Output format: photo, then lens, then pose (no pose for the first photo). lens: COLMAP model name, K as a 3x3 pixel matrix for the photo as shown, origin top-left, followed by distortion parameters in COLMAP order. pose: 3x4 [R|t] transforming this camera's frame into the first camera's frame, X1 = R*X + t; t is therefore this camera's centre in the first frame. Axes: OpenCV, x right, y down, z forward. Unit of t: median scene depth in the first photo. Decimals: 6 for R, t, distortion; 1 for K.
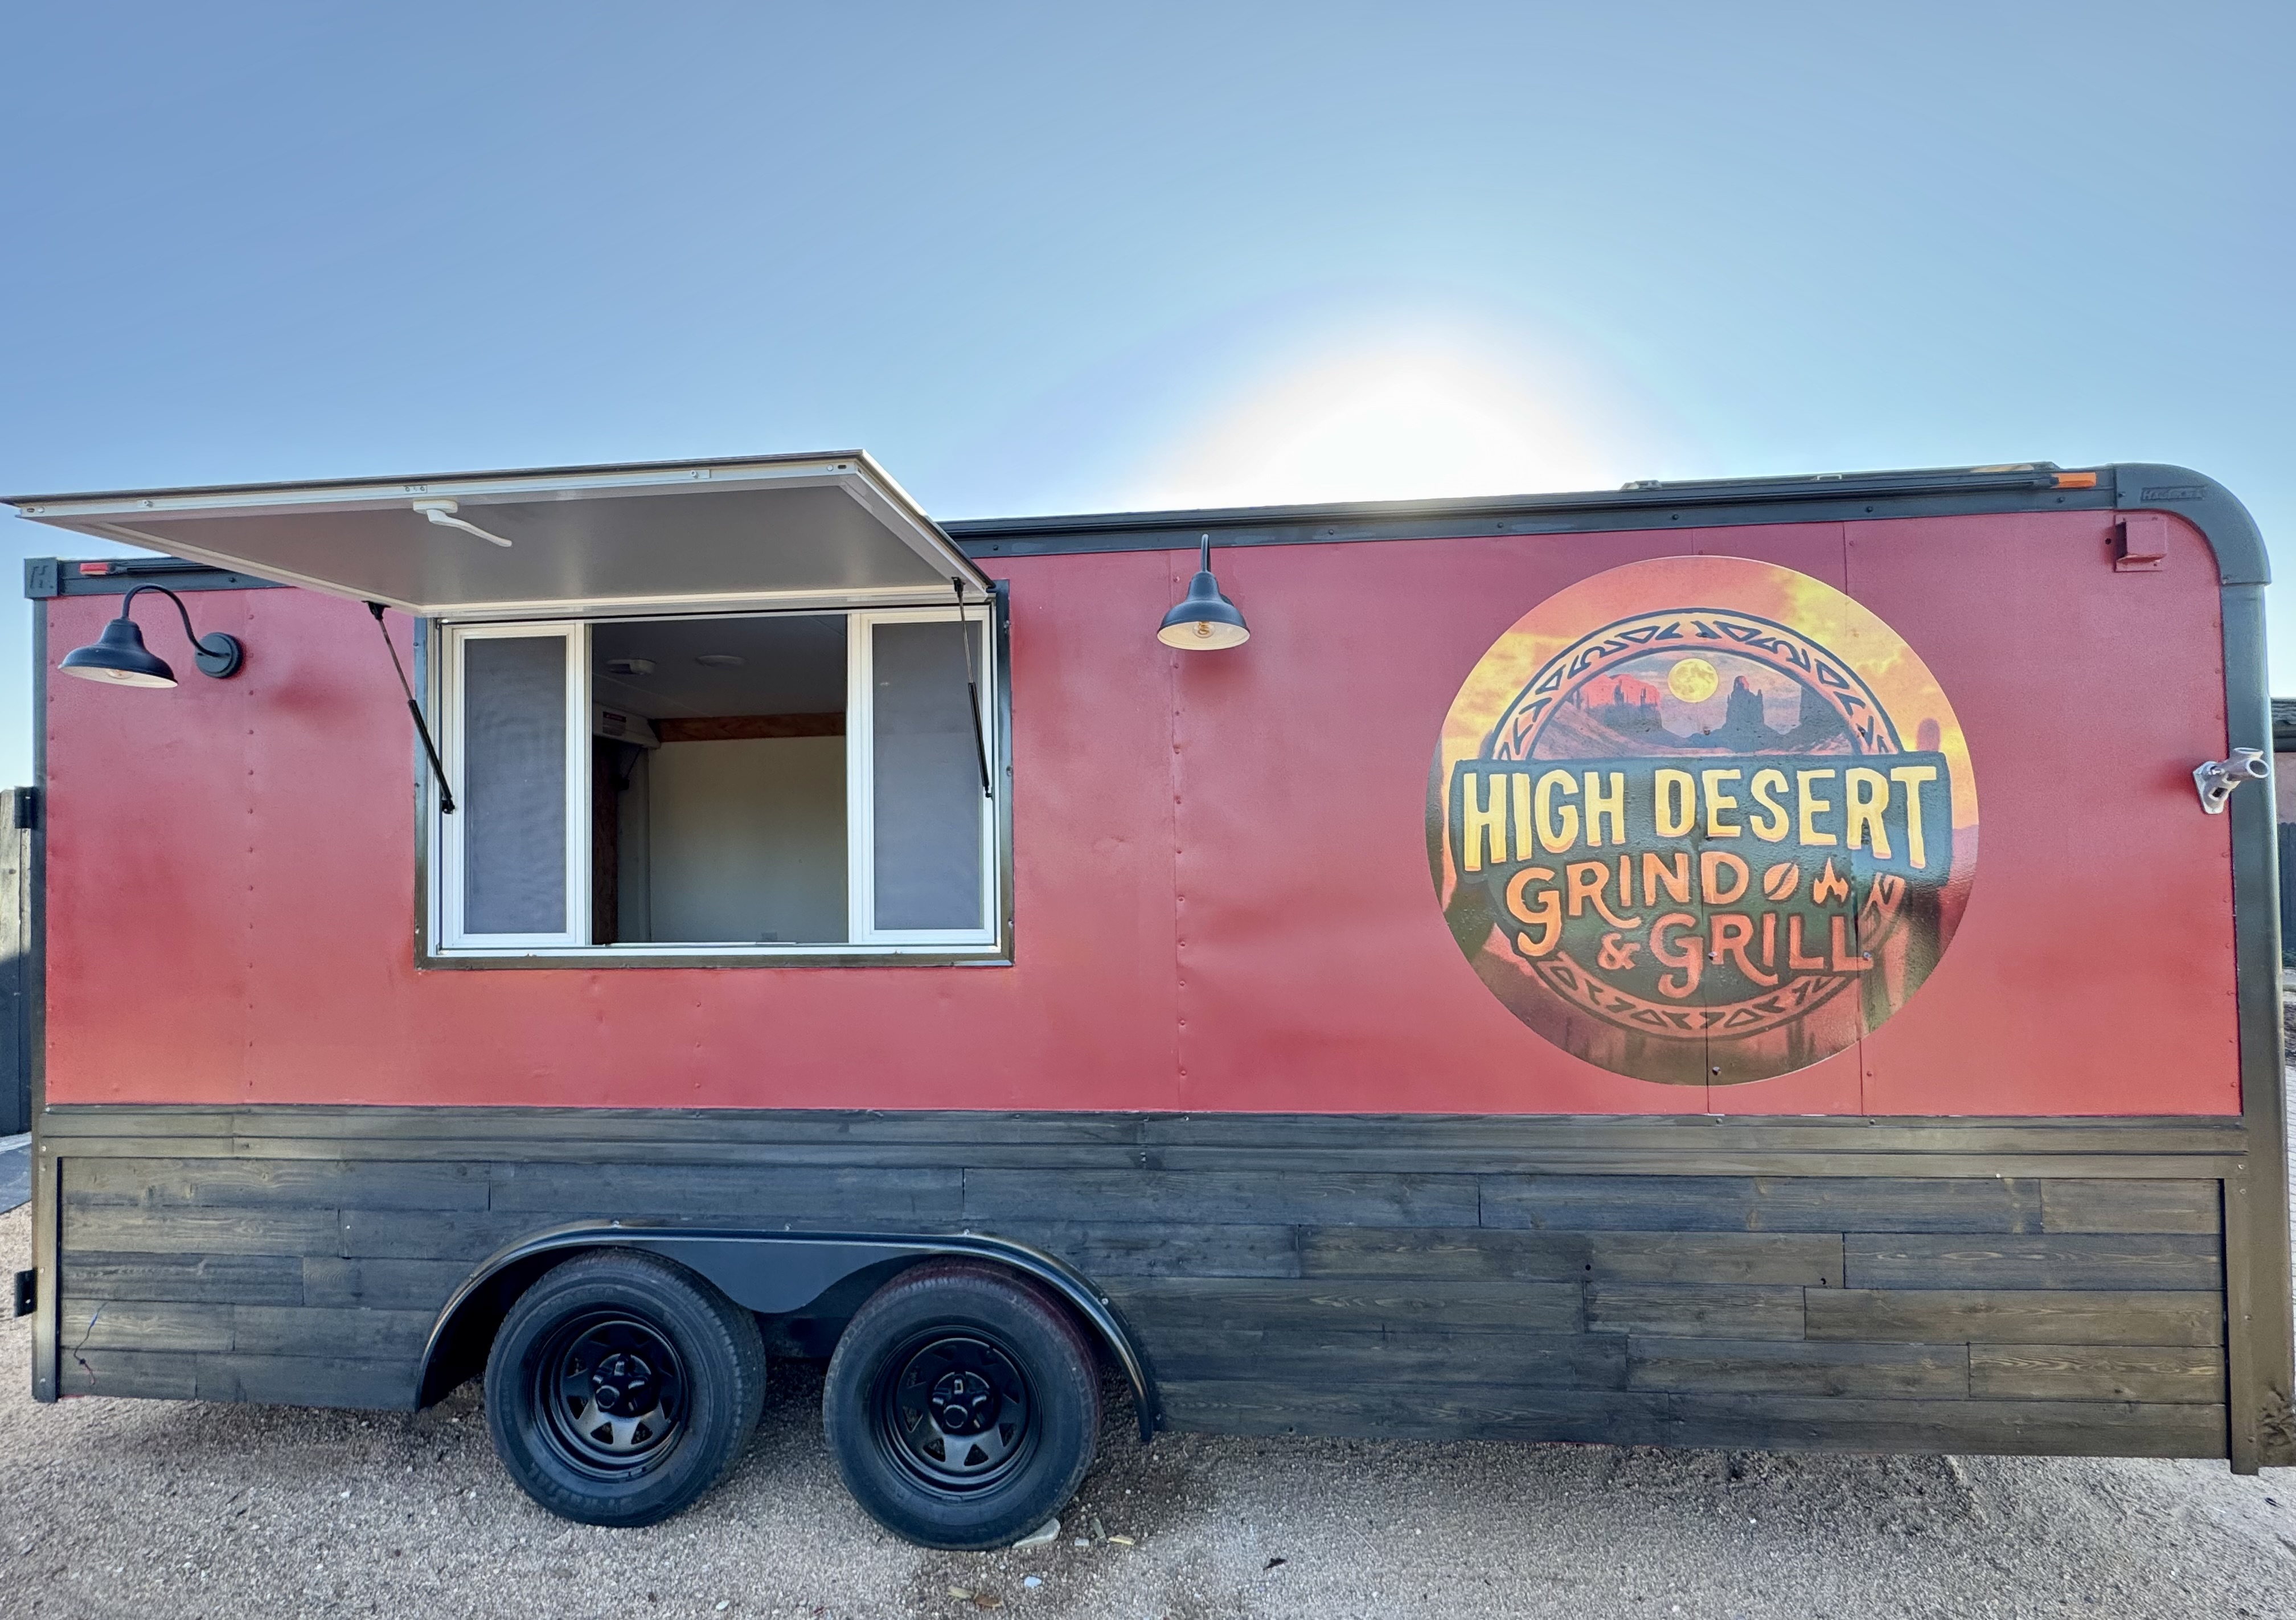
lens RADIAL K [[933.9, 0, 1145.3], [0, 933.9, 822.7], [0, 0, 1]] dist [-0.000603, 0.000011]
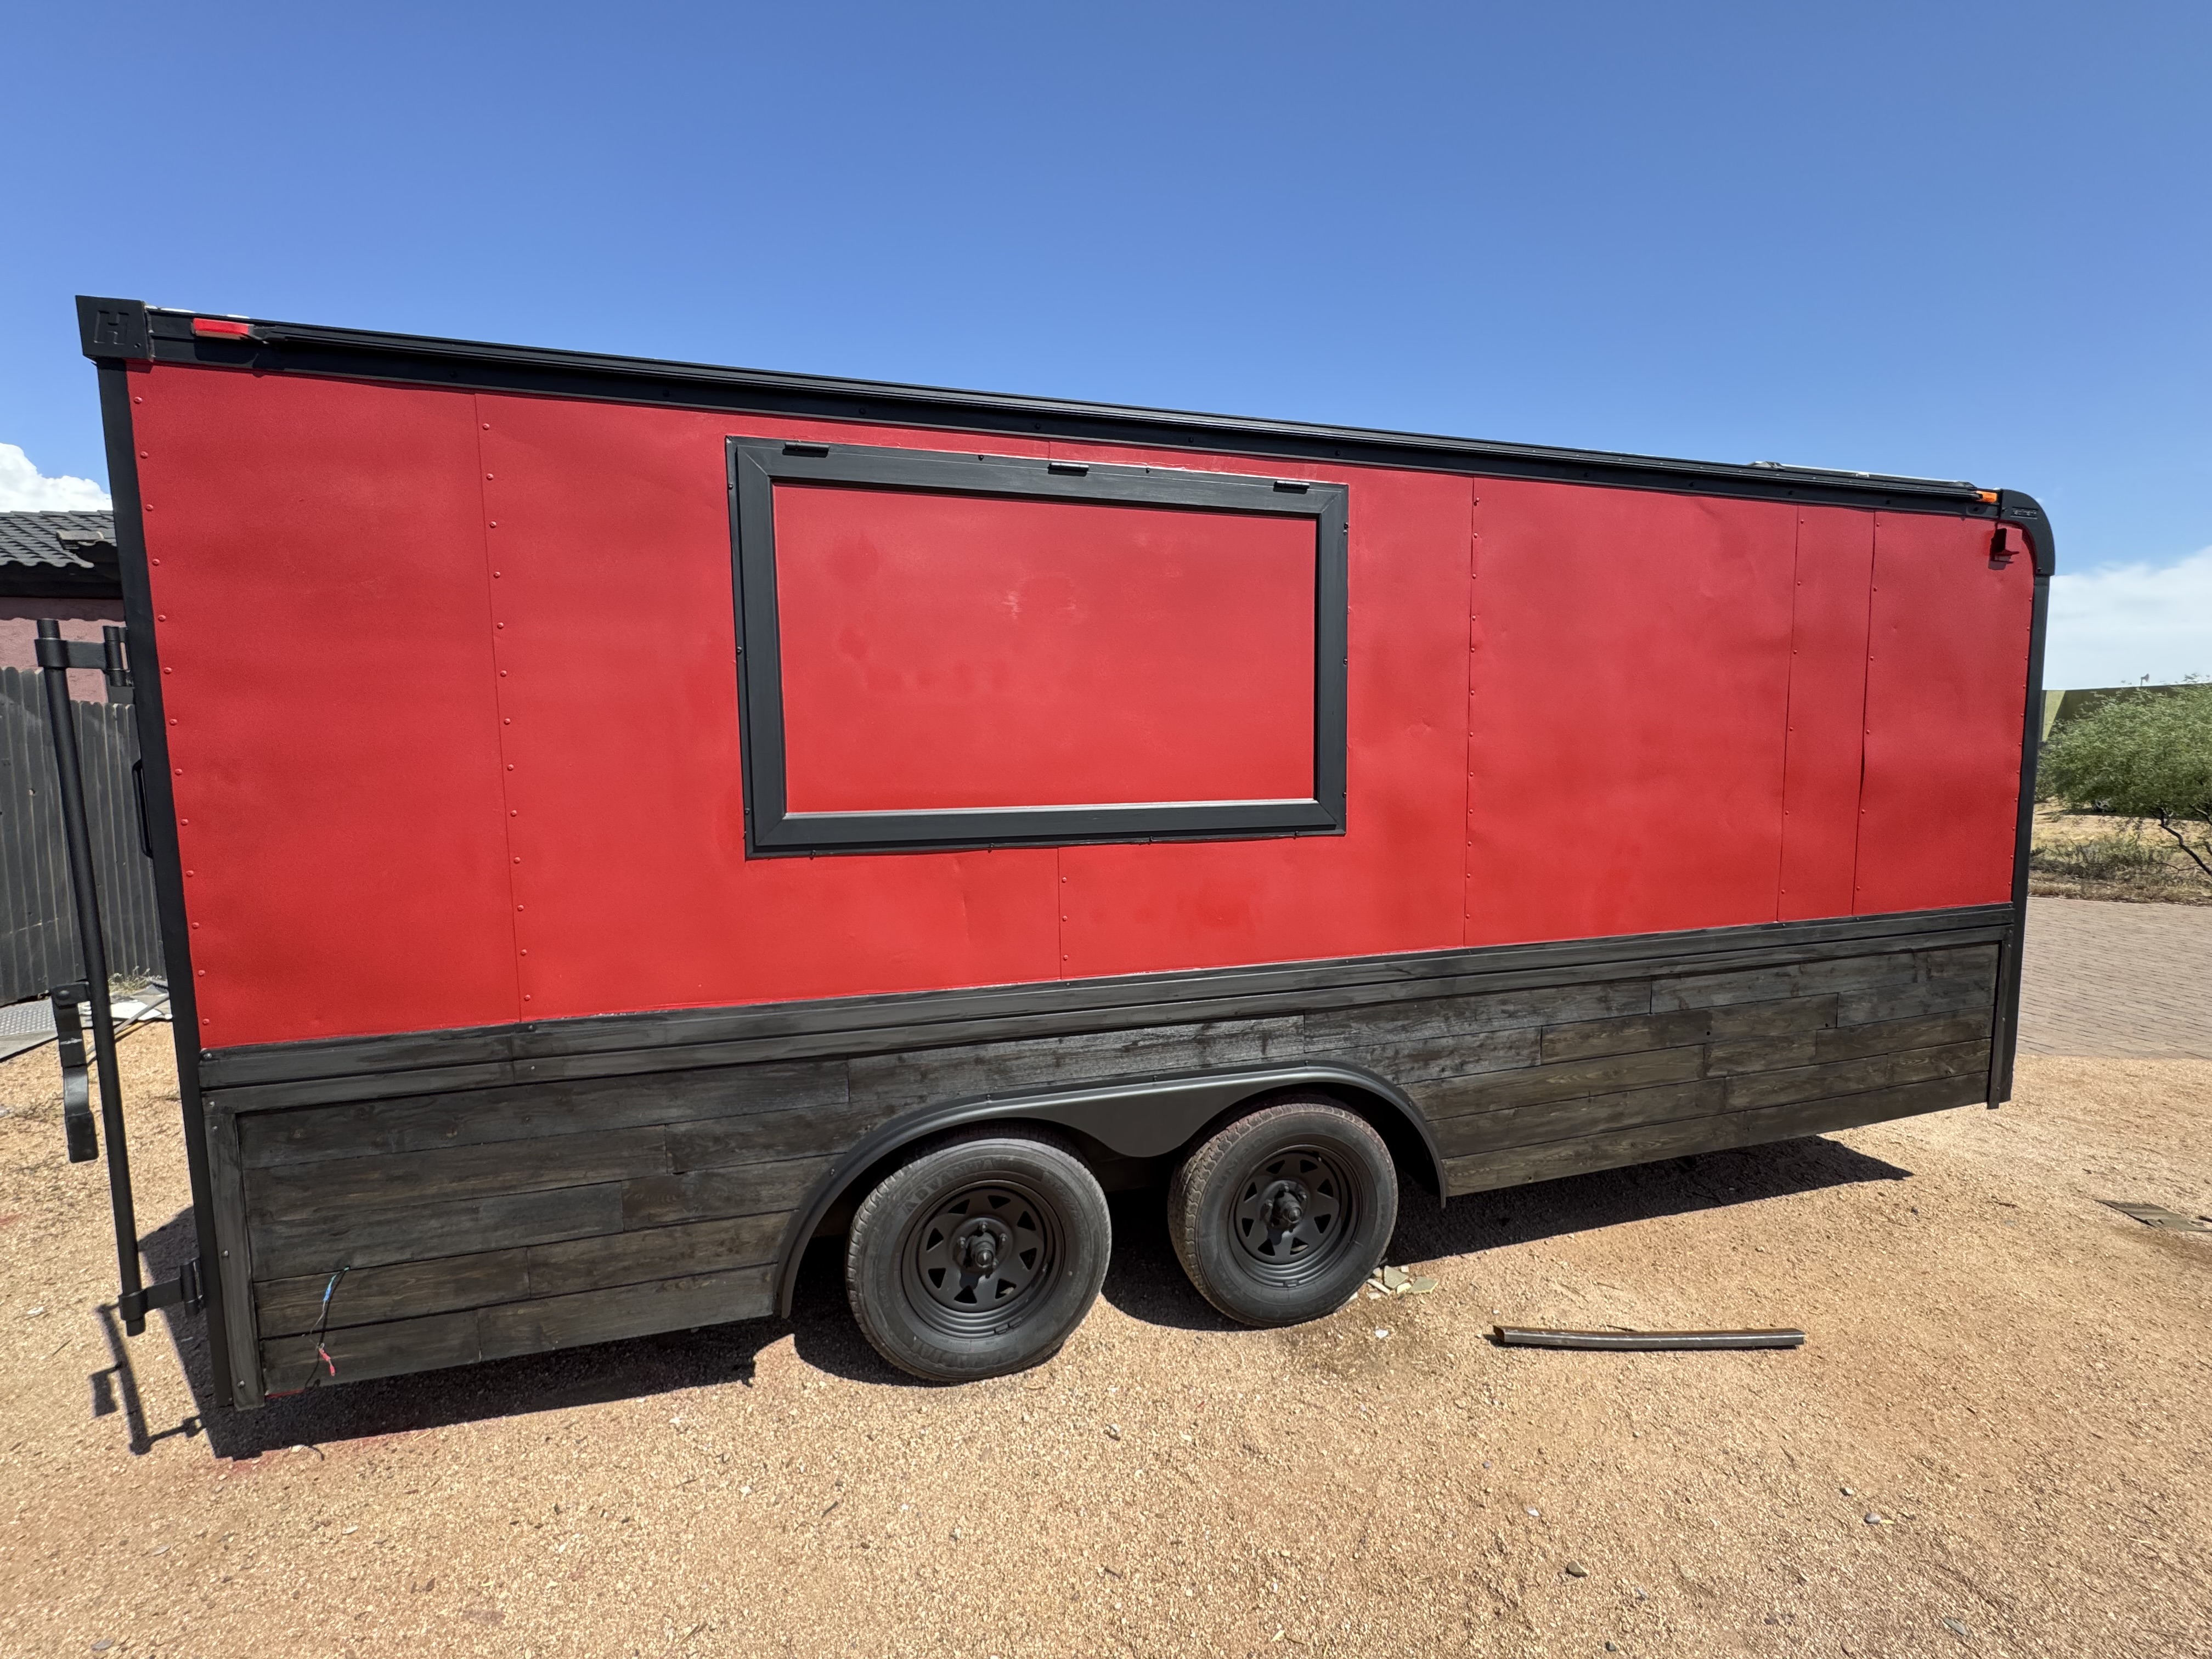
lens RADIAL K [[892.5, 0, 1107.2], [0, 892.5, 813.4], [0, 0, 1]] dist [-0.000998, 0.000342]
pose [[0.938025, -0.017672, 0.346118, -0.850902], [-0.015983, 0.995430, 0.094142, 0.032007], [-0.346200, -0.093839, 0.933456, 0.085463]]
